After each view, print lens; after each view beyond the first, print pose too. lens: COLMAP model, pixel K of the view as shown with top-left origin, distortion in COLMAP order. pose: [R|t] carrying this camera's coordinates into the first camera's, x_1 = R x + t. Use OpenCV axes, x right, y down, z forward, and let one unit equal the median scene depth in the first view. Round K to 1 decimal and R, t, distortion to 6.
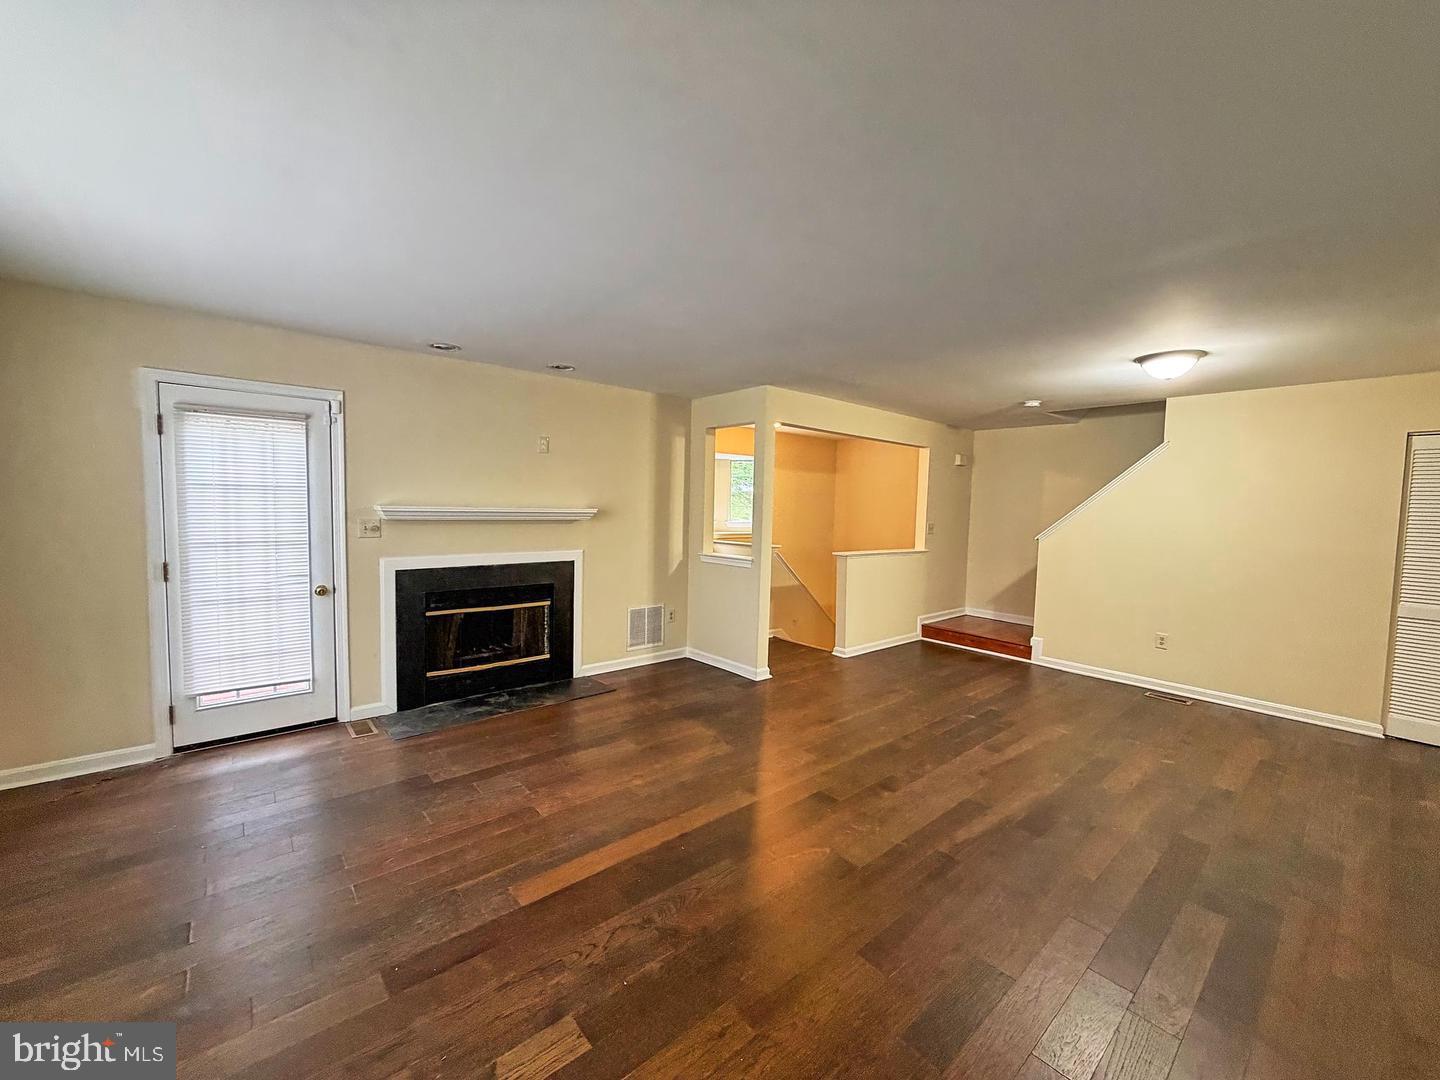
lens RADIAL K [[573.8, 0, 716.3], [0, 573.8, 540.5], [0, 0, 1]] dist [-0.001281, -0.000271]
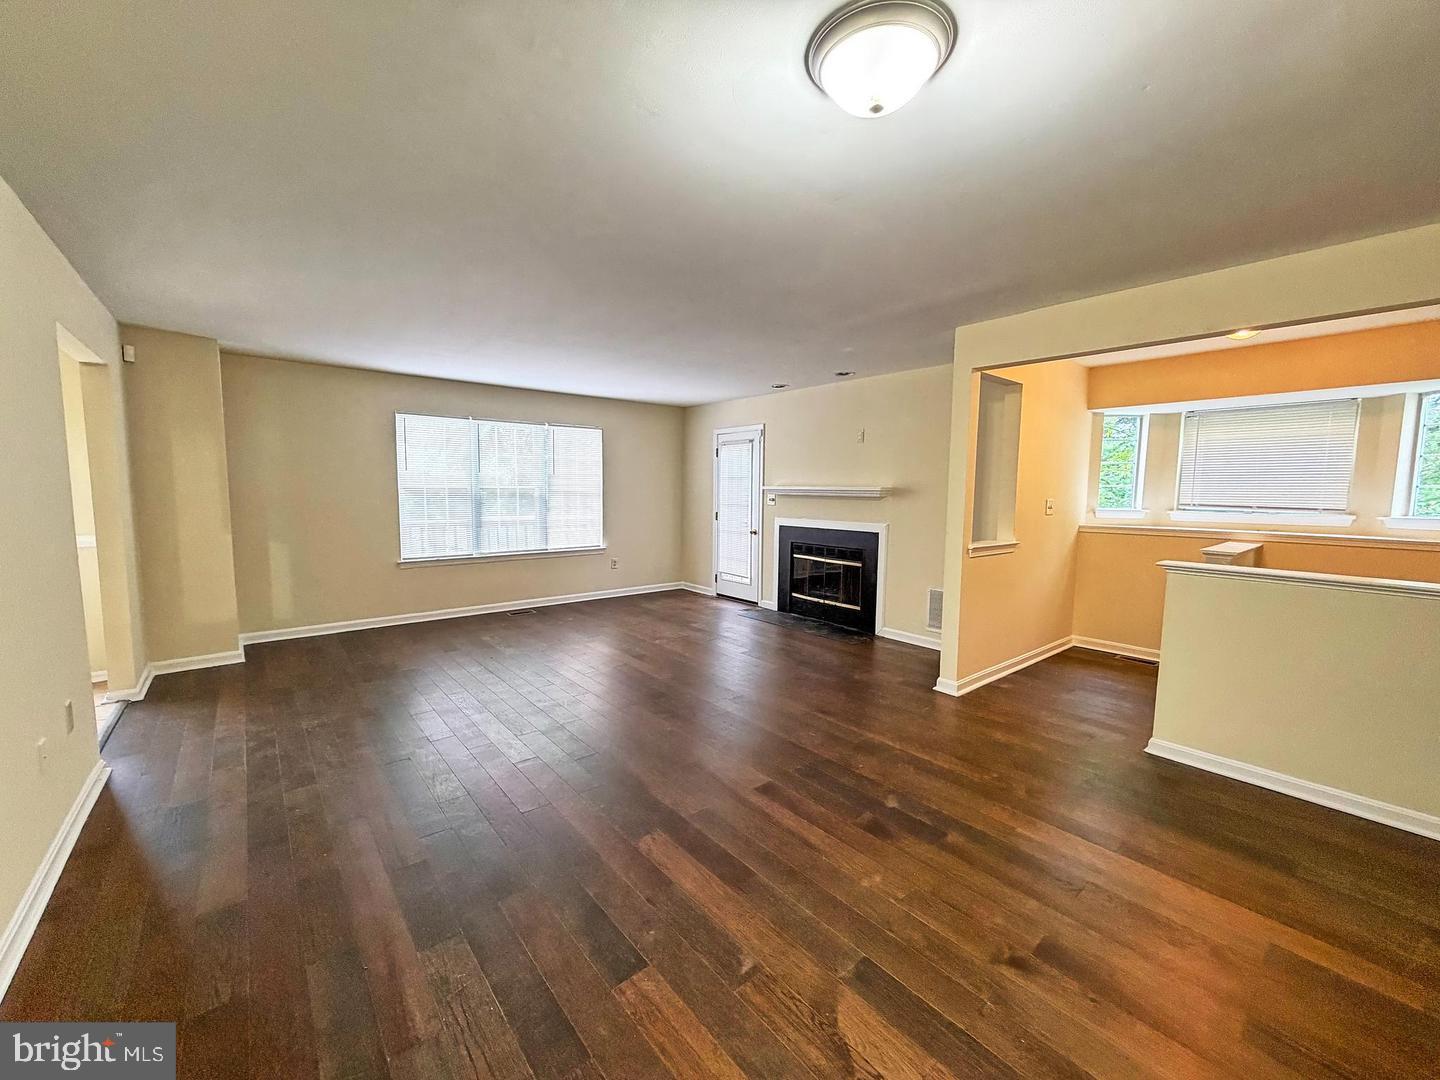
lens RADIAL K [[573.8, 0, 716.3], [0, 573.8, 540.5], [0, 0, 1]] dist [-0.001281, -0.000271]
pose [[-0.018836, 0.066538, -0.997606, 1.053017], [-0.076254, 0.994781, 0.067789, -0.002596], [0.996910, 0.077348, -0.013664, 0.802504]]
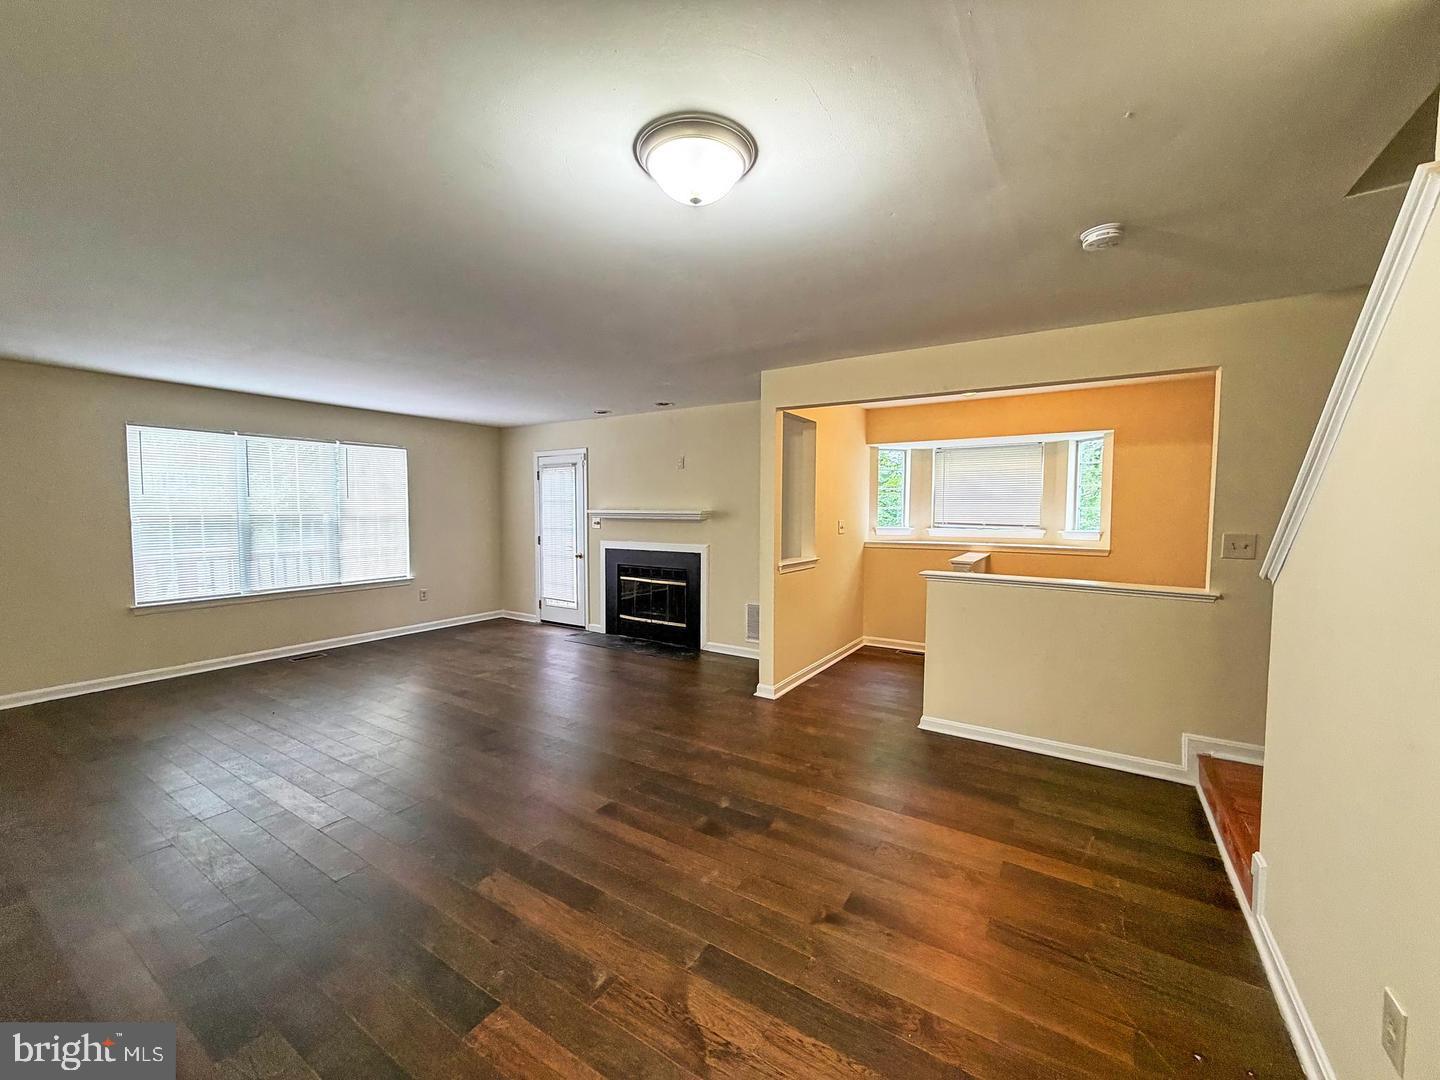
lens RADIAL K [[573.8, 0, 716.3], [0, 573.8, 540.5], [0, 0, 1]] dist [-0.001281, -0.000271]
pose [[0.287473, 0.029161, -0.957345, 1.087232], [-0.058683, 0.998195, 0.012784, -0.010926], [0.955989, 0.052505, 0.288665, 0.784277]]
